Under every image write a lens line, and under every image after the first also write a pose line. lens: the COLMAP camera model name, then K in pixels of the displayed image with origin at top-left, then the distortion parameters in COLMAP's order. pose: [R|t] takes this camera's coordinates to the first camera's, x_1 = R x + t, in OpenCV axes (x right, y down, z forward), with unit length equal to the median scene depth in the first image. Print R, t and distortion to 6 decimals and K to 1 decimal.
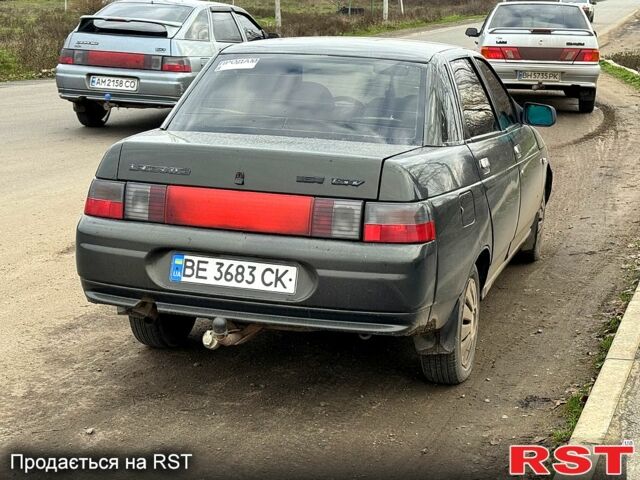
lens RADIAL K [[1223.7, 0, 319.6], [0, 1223.7, 238.2], [0, 0, 1]] dist [-0.023151, 0.000000]
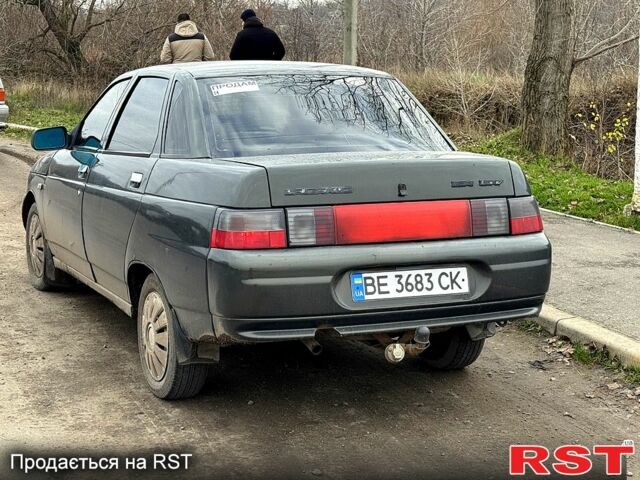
lens RADIAL K [[1214.9, 0, 321.0], [0, 1214.9, 240.1], [0, 0, 1]] dist [0.082906, 0.000000]
pose [[0.761583, -0.121088, 0.636654, -0.767185], [0.144814, 0.989346, 0.014937, -0.032749], [-0.631680, 0.080821, 0.771005, 0.267163]]
